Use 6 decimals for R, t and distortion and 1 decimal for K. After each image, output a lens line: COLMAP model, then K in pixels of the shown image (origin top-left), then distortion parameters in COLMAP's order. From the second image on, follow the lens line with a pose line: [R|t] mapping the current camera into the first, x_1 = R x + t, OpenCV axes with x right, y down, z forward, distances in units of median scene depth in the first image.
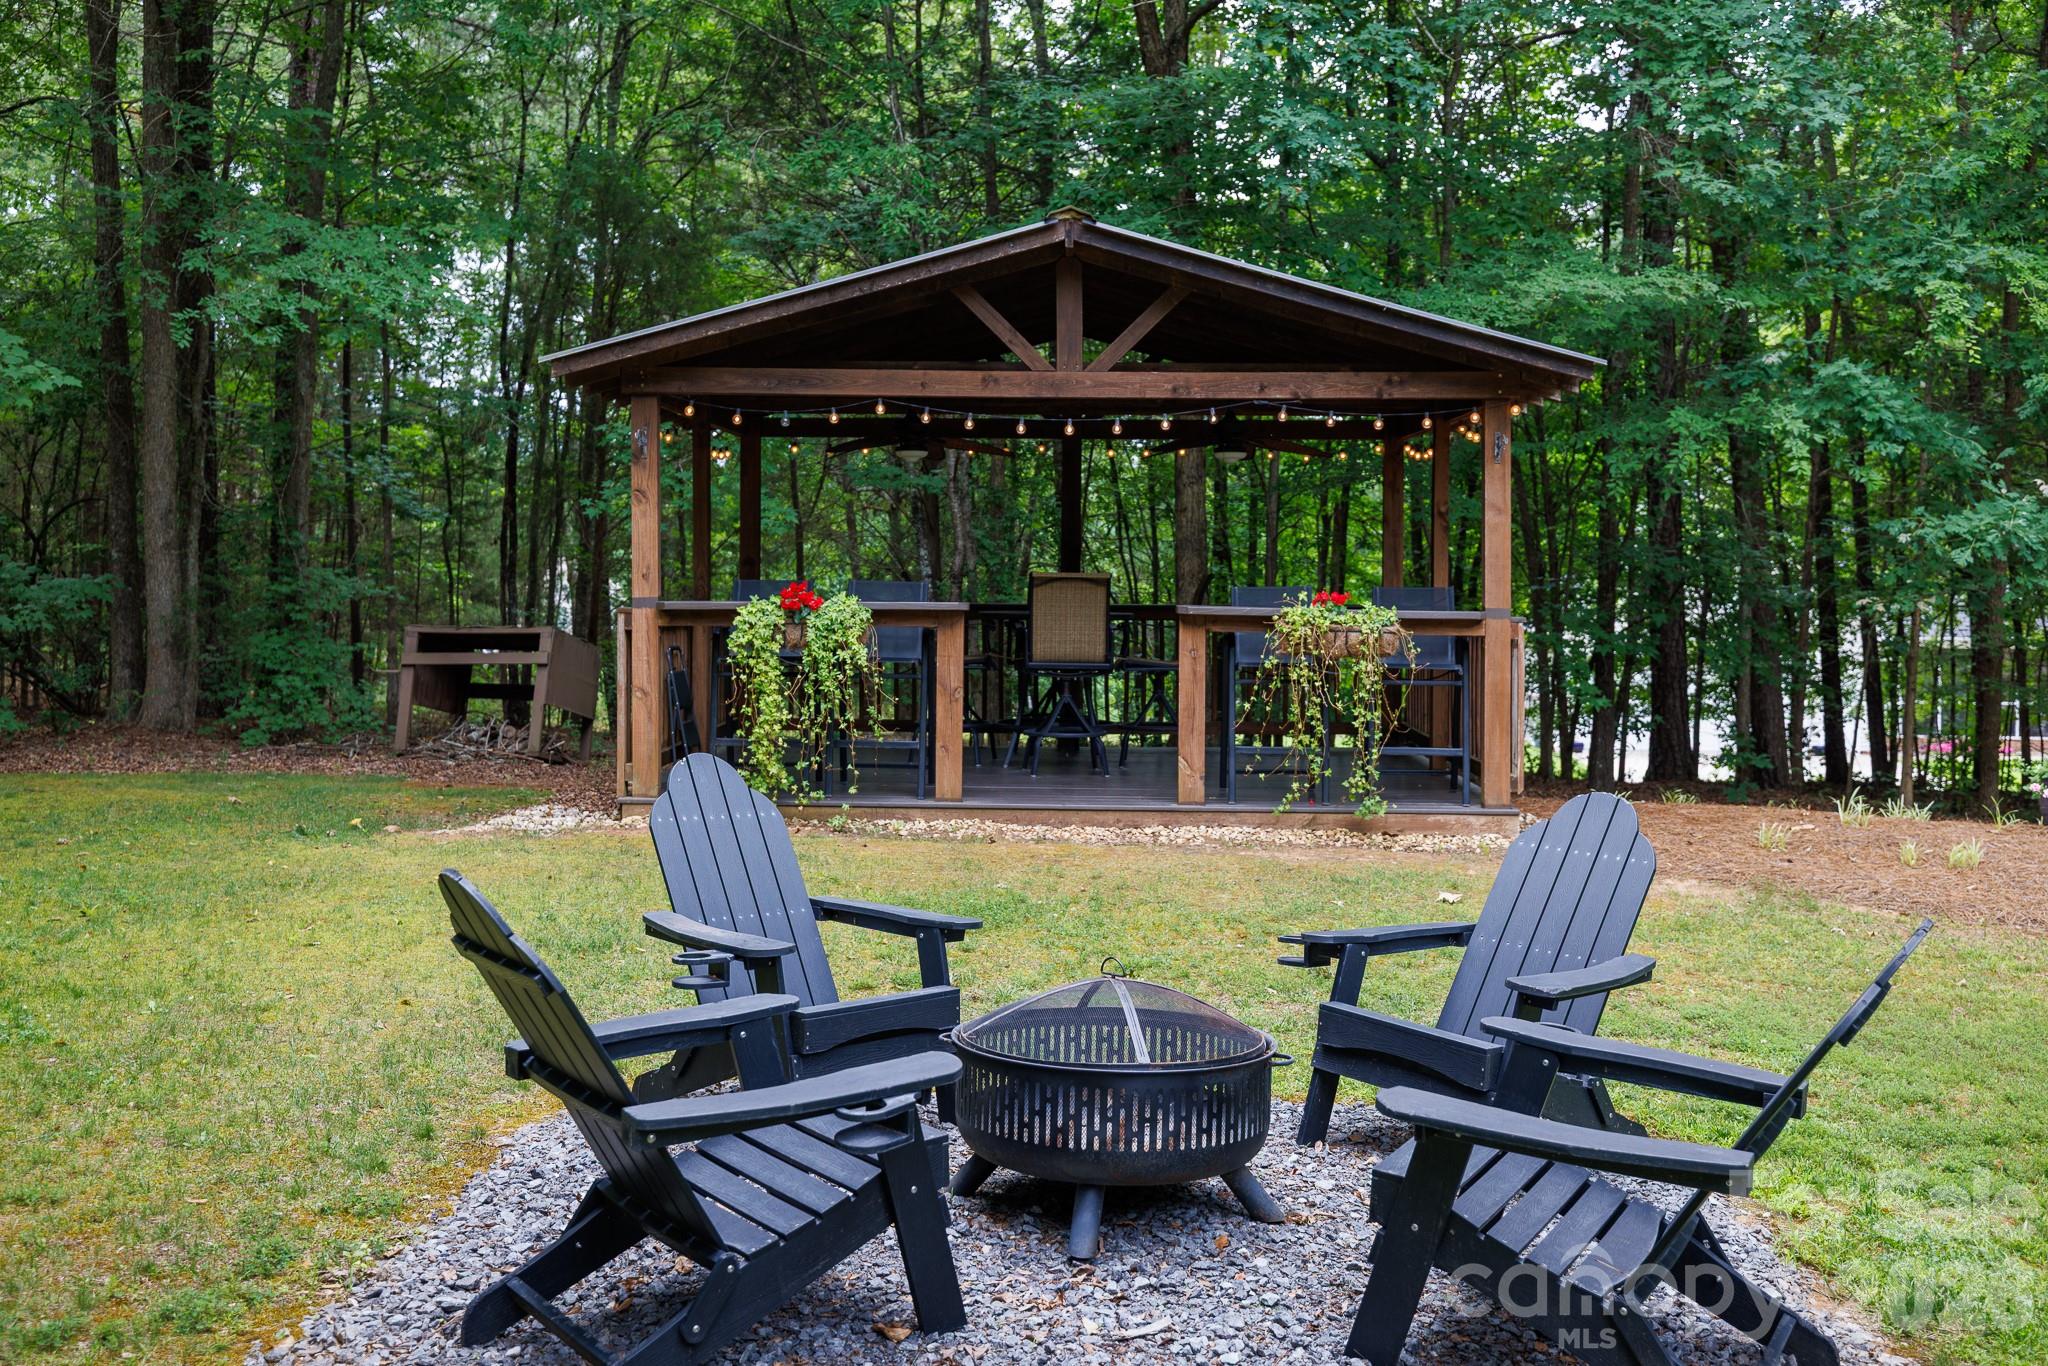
lens RADIAL K [[2067.4, 0, 1068.6], [0, 2067.4, 726.2], [0, 0, 1]] dist [0.063572, 0.004165]
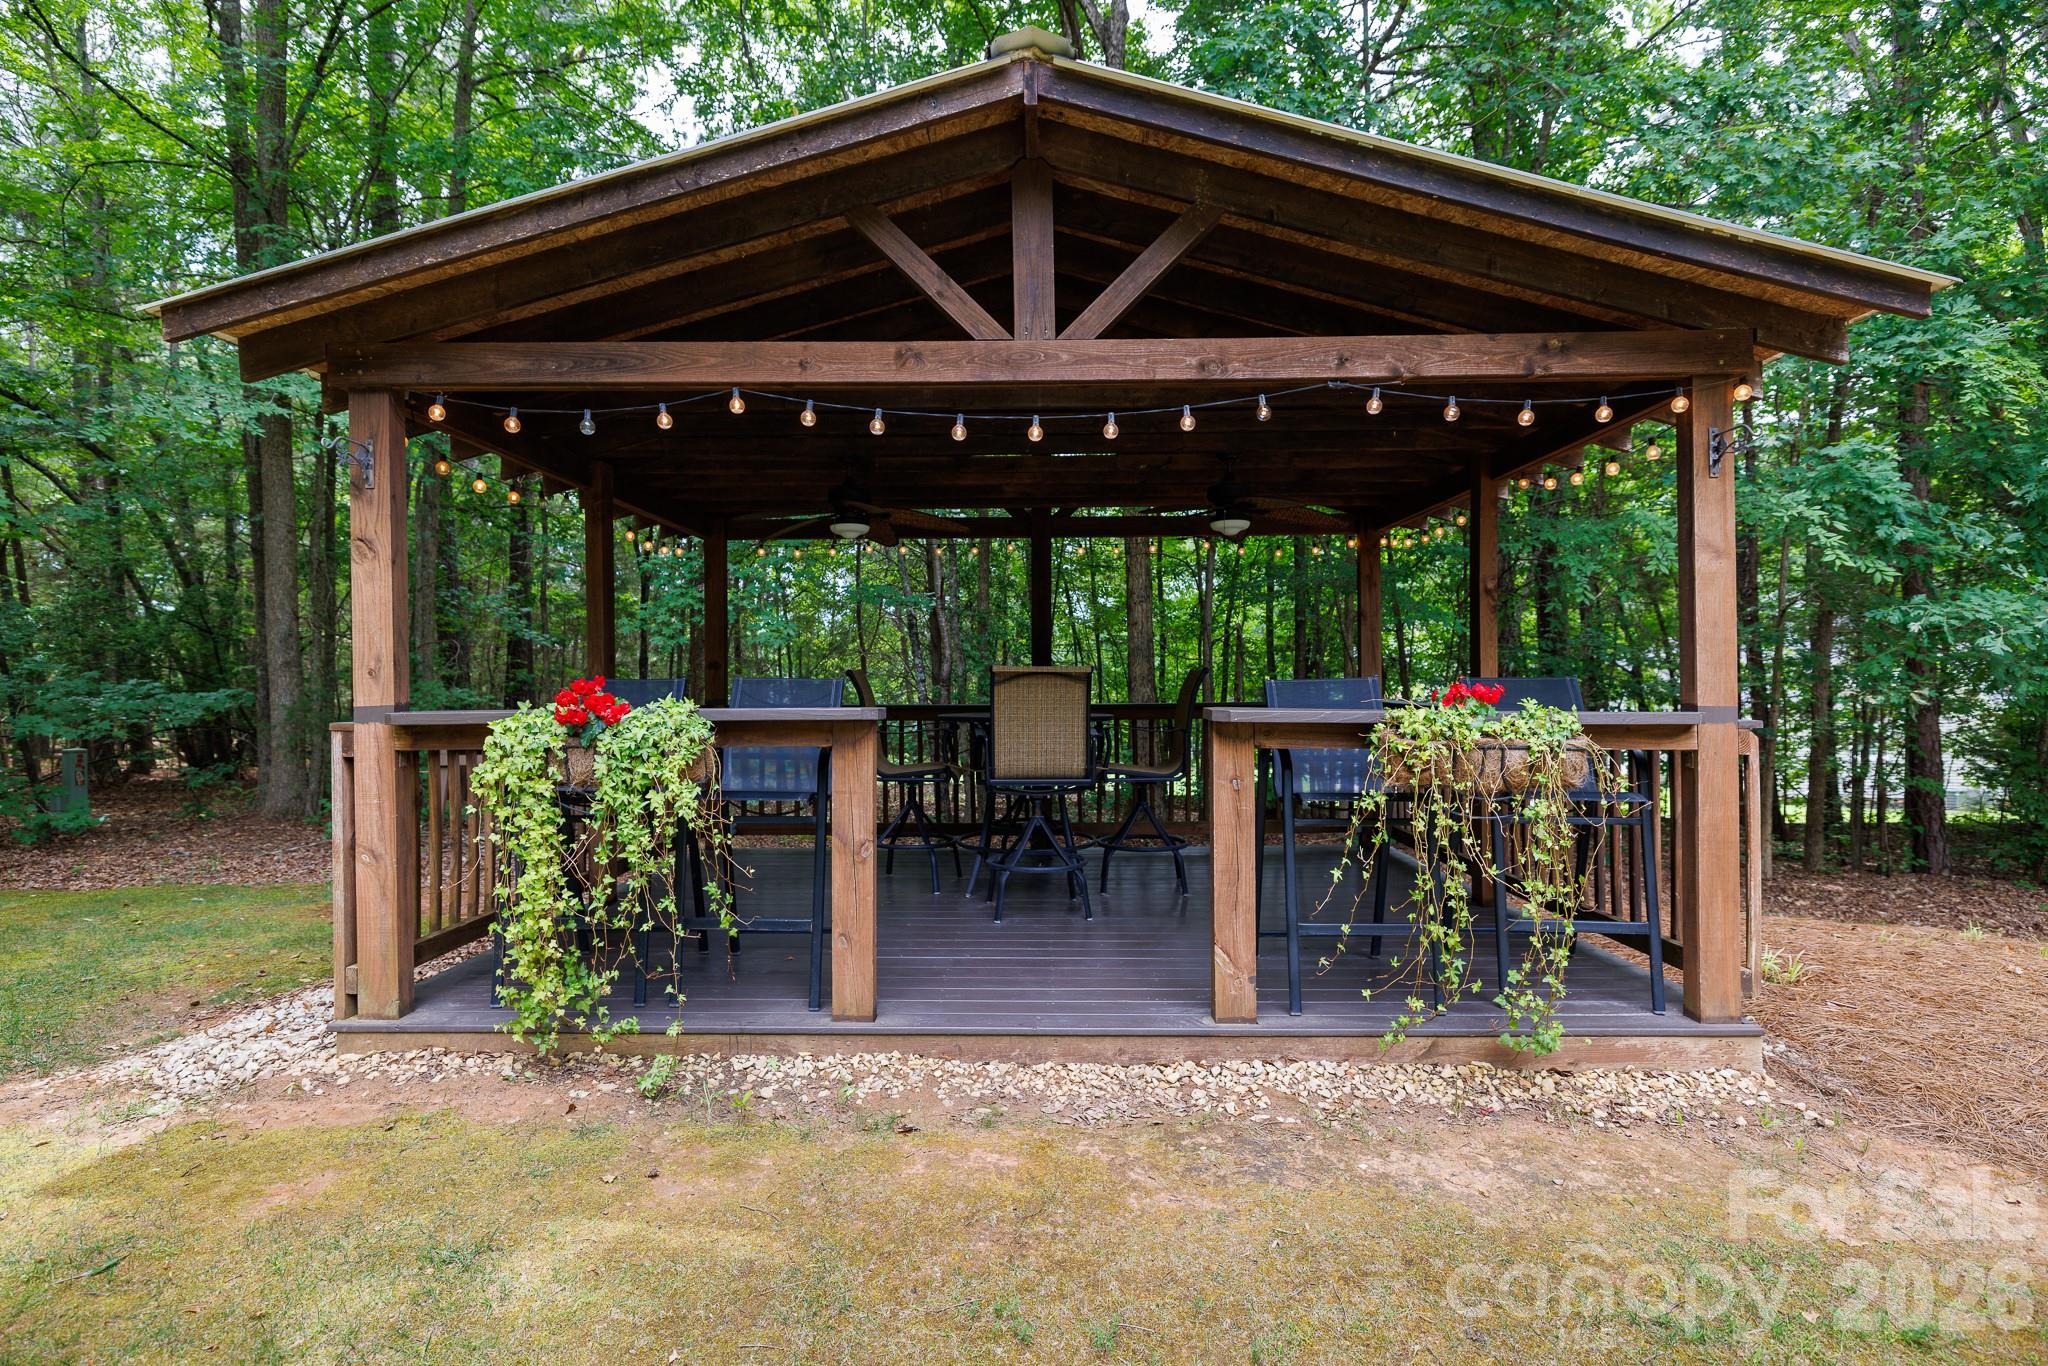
lens RADIAL K [[1004.9, 0, 1024.0], [0, 1004.9, 683.0], [0, 0, 1]] dist [0.000157, 0.000002]
pose [[0.999753, -0.012580, -0.018335, 0.001556], [0.011126, 0.996943, -0.077335, -0.043513], [0.019252, 0.077112, 0.996837, 0.701701]]
